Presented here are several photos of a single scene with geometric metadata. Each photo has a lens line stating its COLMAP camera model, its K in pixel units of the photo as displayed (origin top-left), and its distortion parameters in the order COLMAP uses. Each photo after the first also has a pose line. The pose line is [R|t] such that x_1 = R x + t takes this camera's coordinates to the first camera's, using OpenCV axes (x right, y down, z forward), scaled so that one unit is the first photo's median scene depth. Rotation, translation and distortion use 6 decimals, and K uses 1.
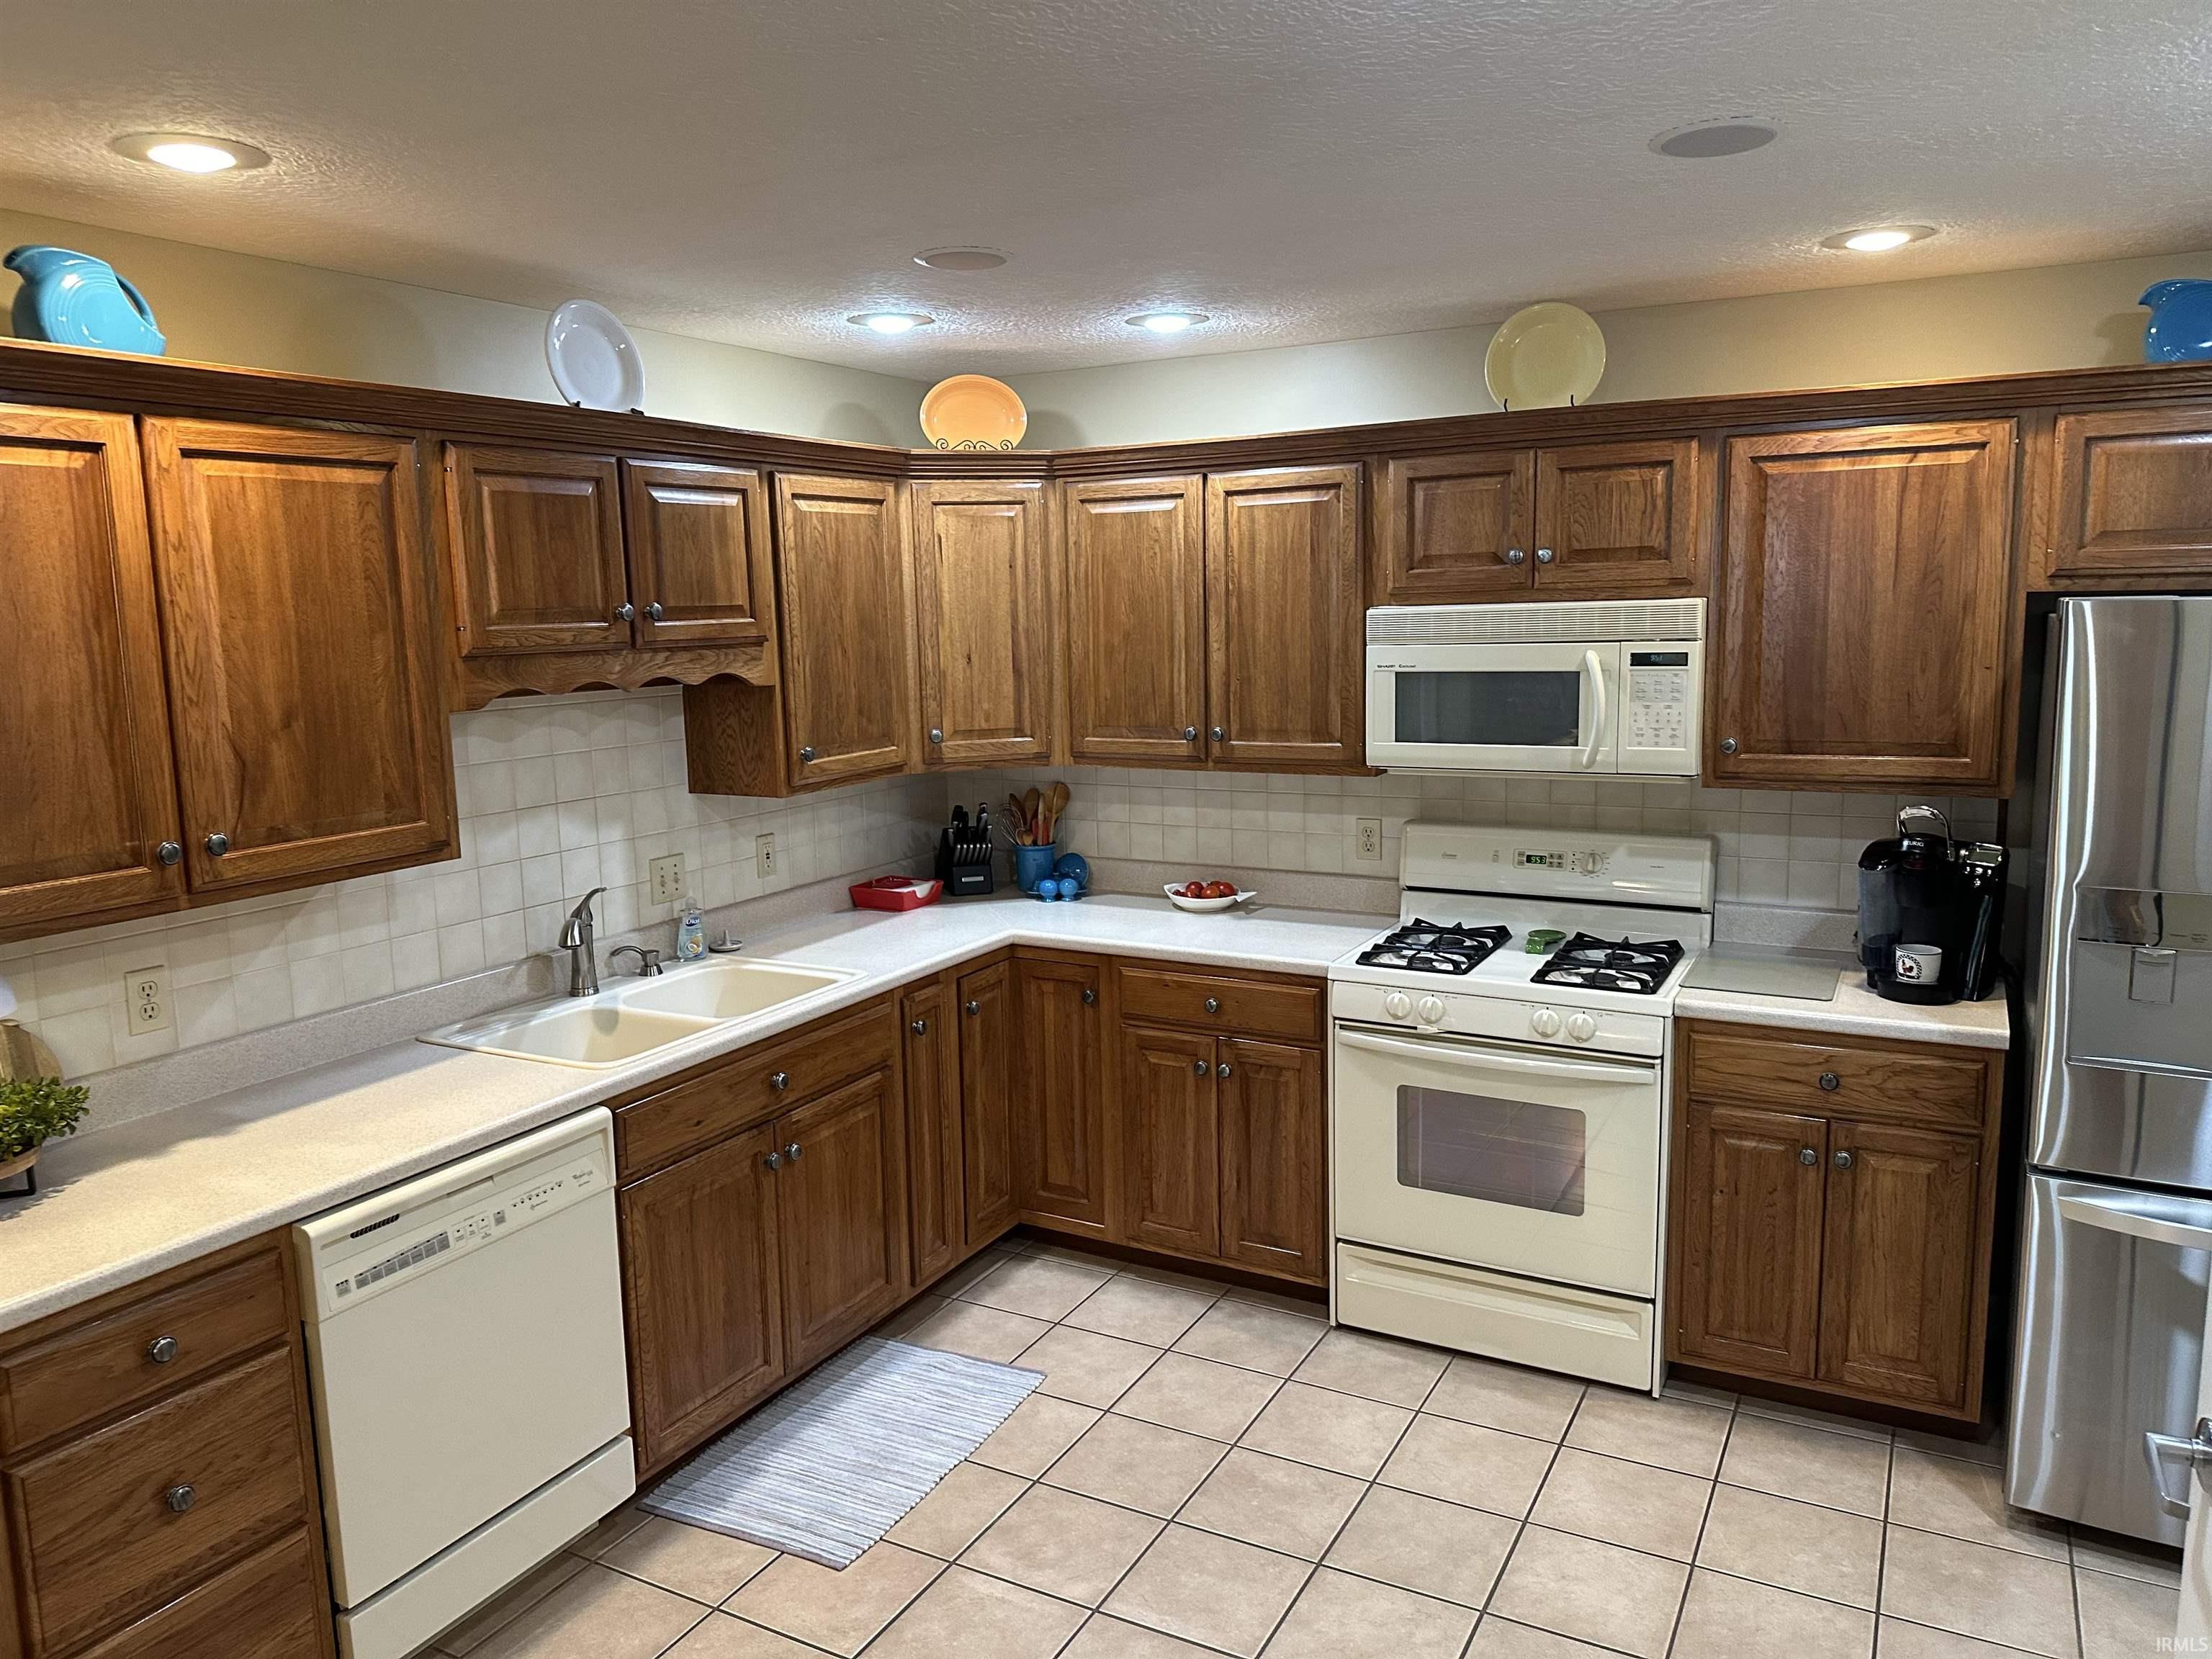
lens RADIAL K [[1562.6, 0, 1106.0], [0, 1562.6, 829.5], [0, 0, 1]] dist [0.089731, -0.121092]
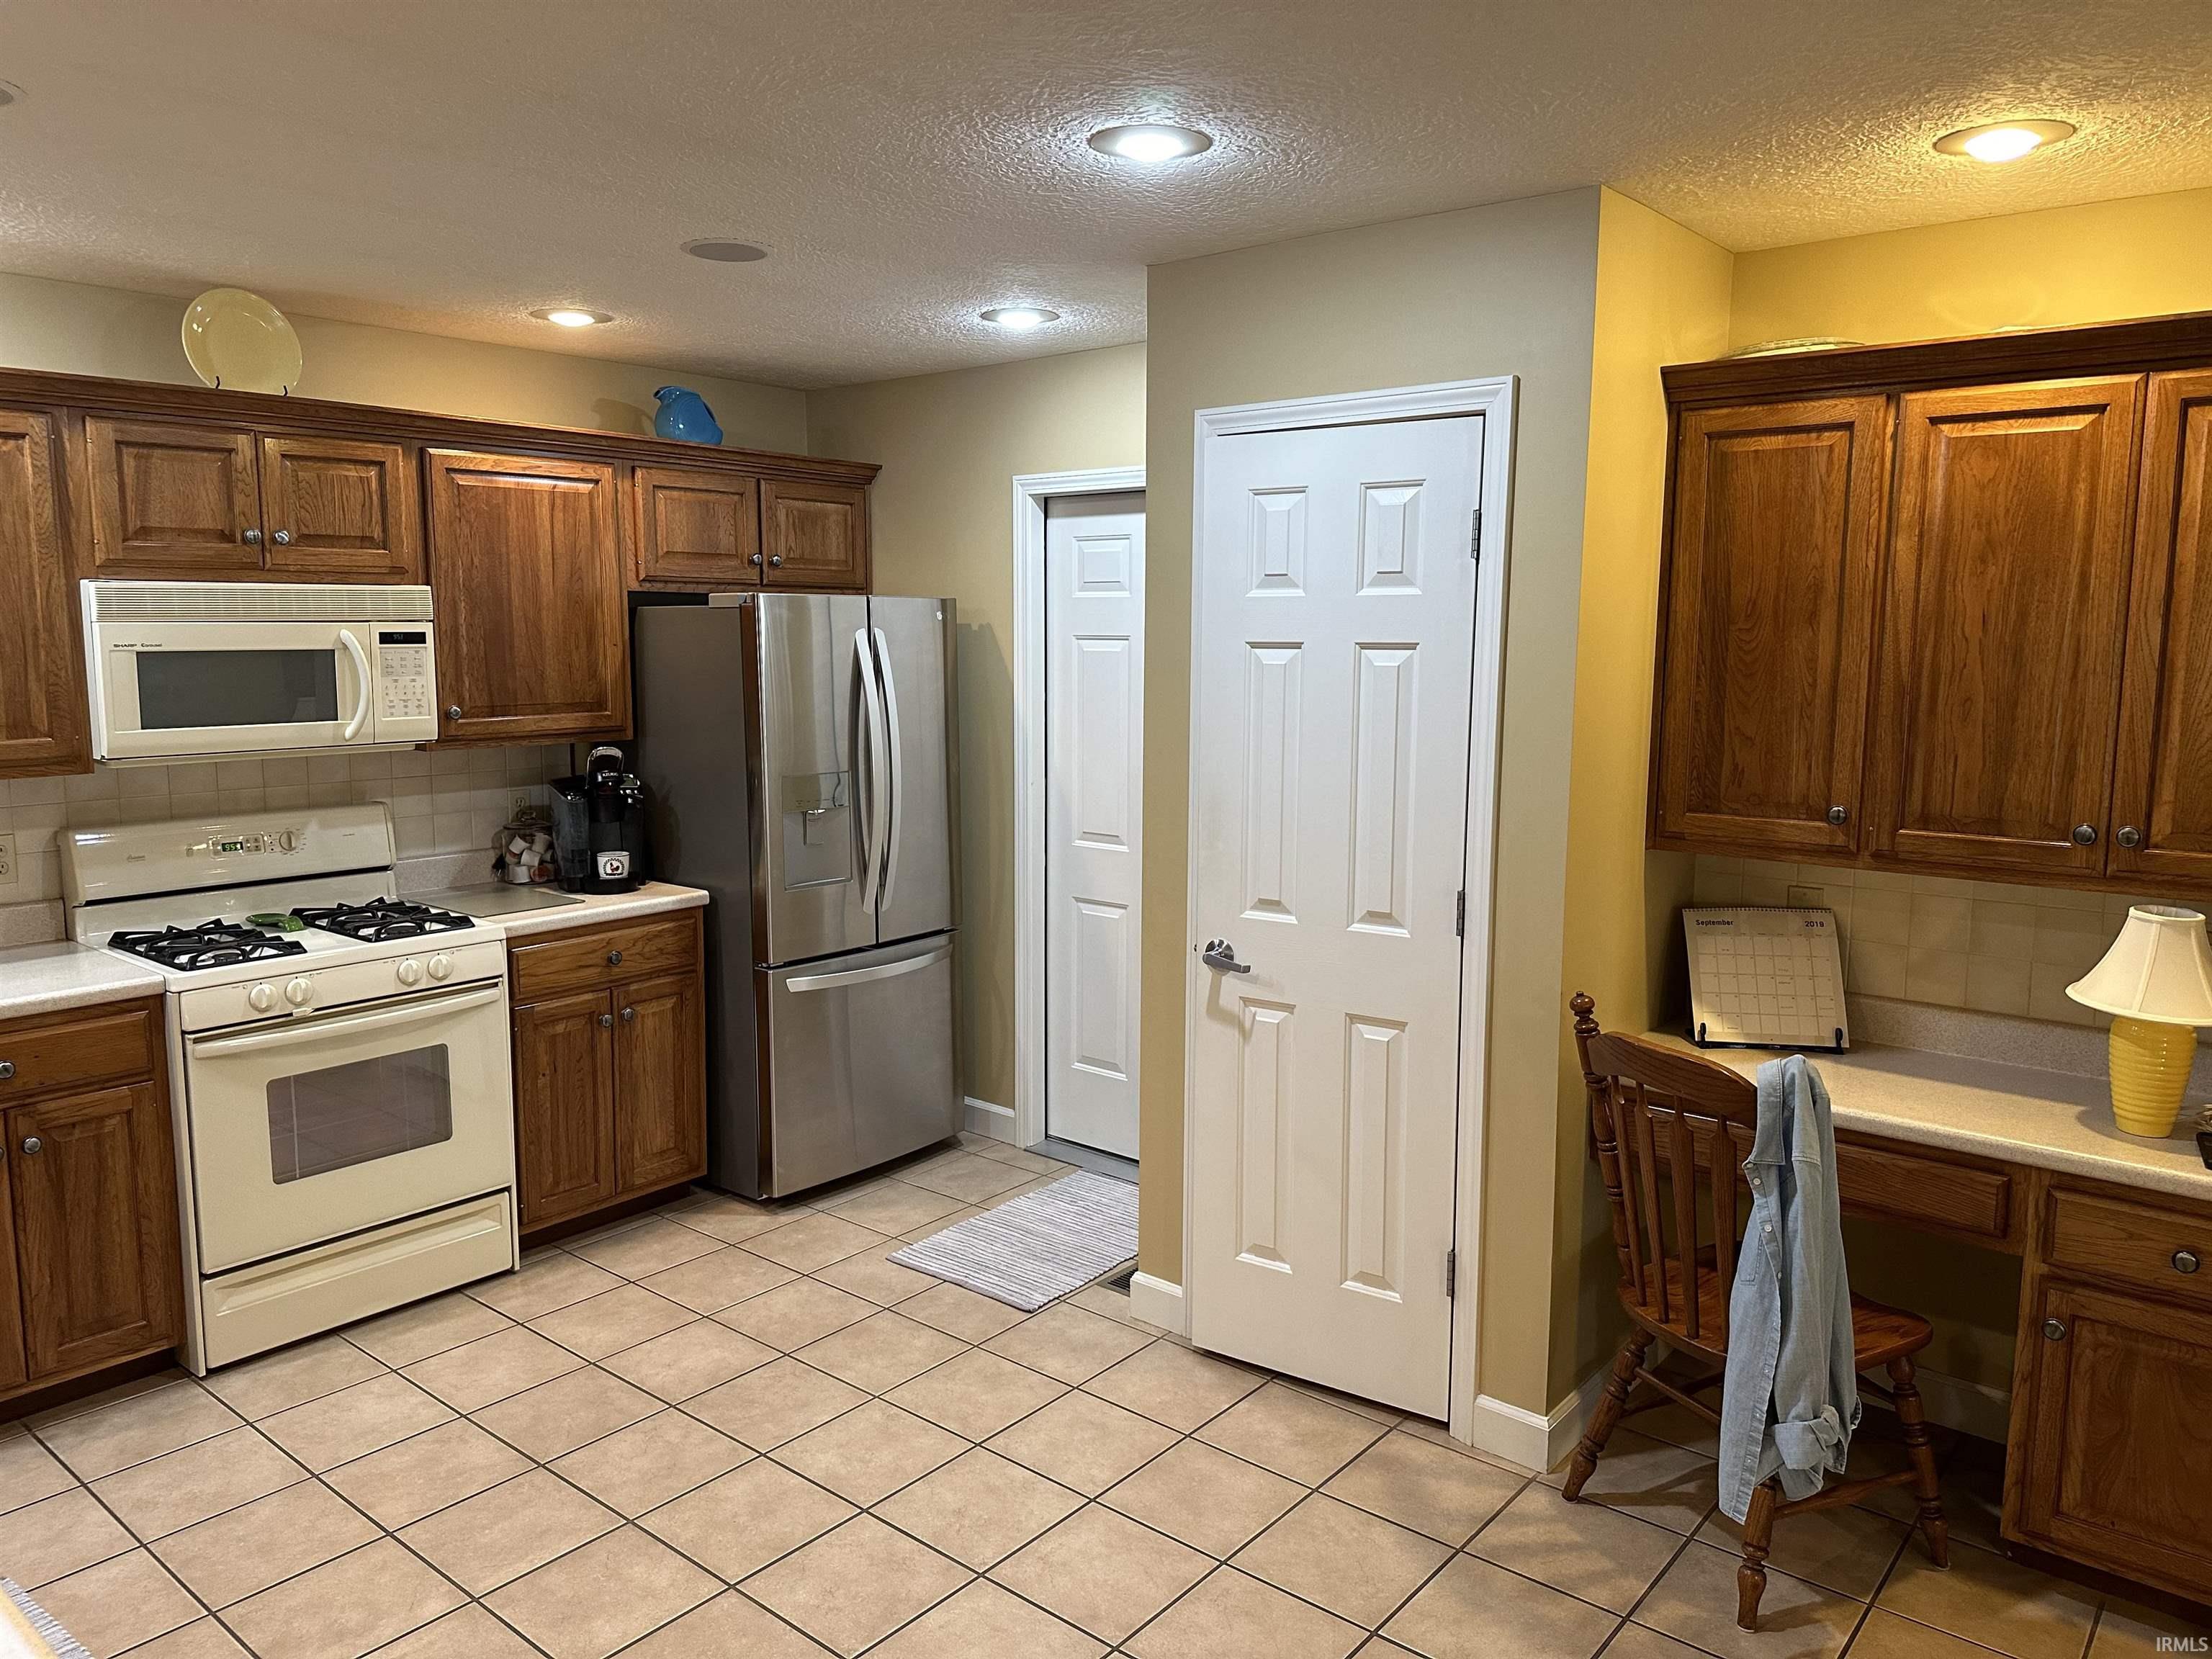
lens RADIAL K [[1562.6, 0, 1106.0], [0, 1562.6, 829.5], [0, 0, 1]] dist [0.089731, -0.121092]
pose [[0.188536, -0.106183, 0.976309, -0.657332], [0.141790, 0.986665, 0.079928, 0.007255], [-0.971777, 0.123361, 0.201077, 0.300917]]
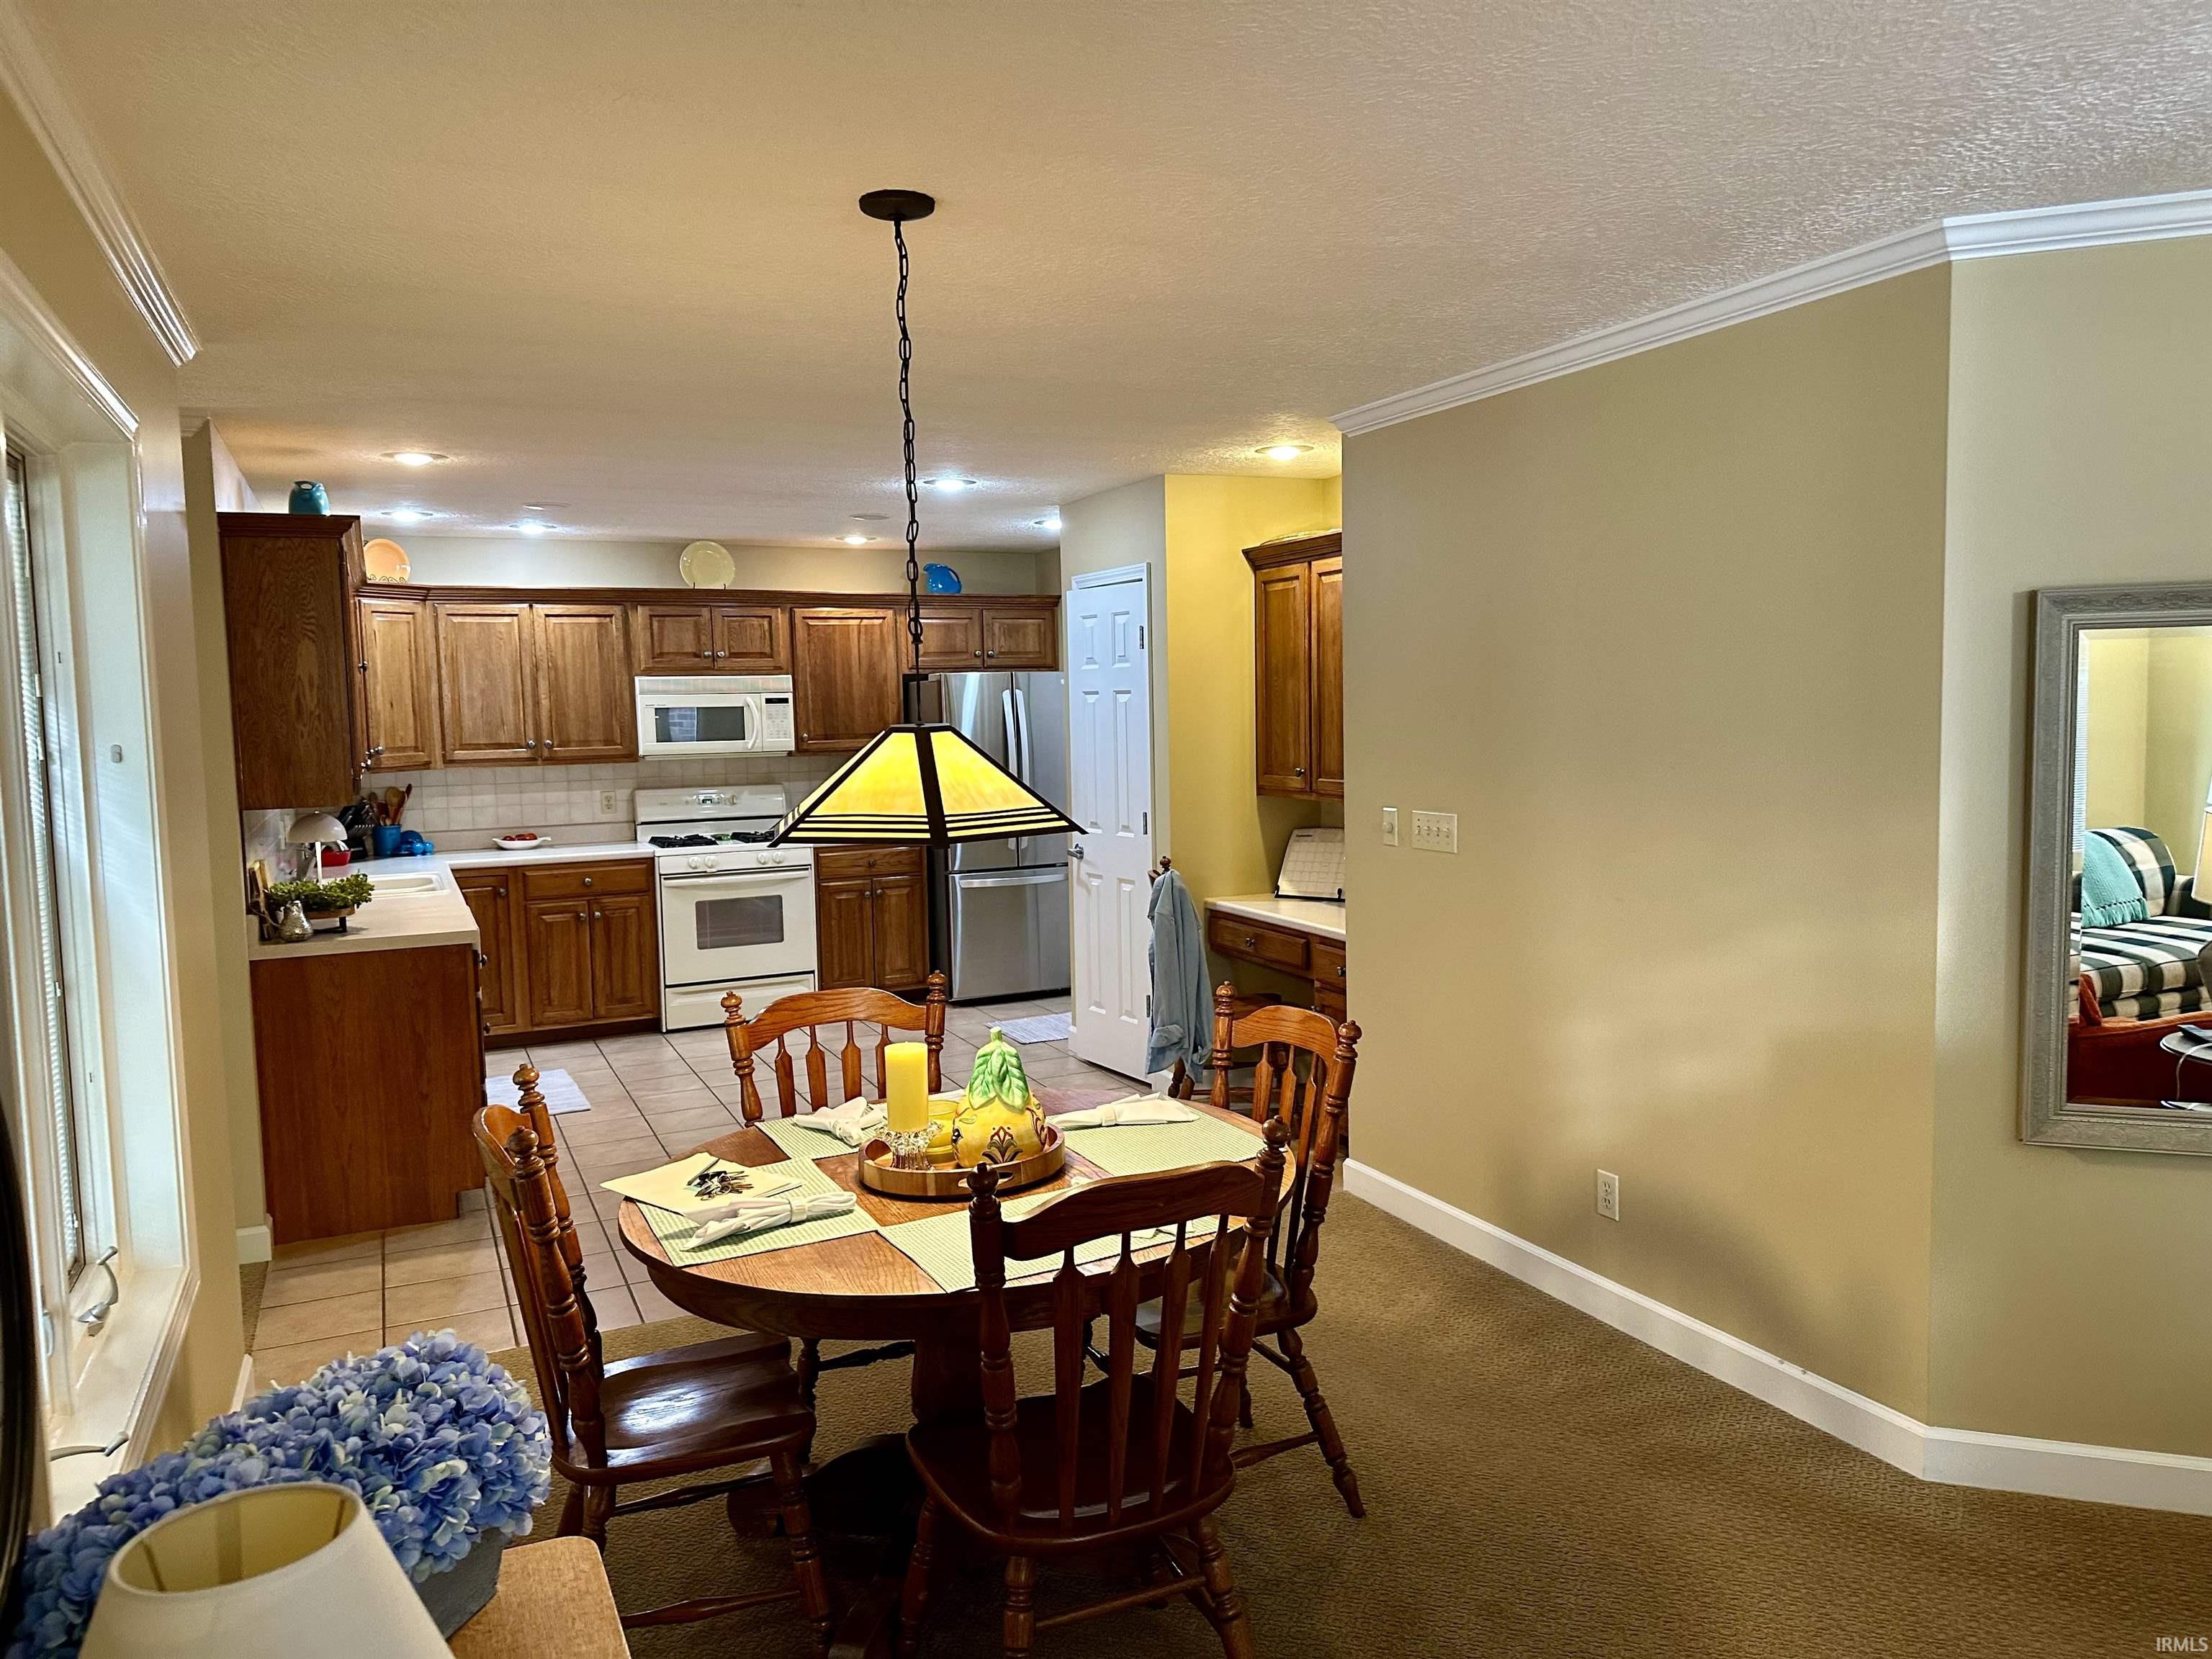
lens RADIAL K [[1551.5, 0, 1106.0], [0, 1551.5, 829.5], [0, 0, 1]] dist [0.194493, -0.116509]
pose [[0.591667, -0.061073, 0.803865, -1.204172], [0.132512, 0.990932, -0.022247, 0.191638], [-0.795217, 0.119685, 0.594395, -0.715796]]
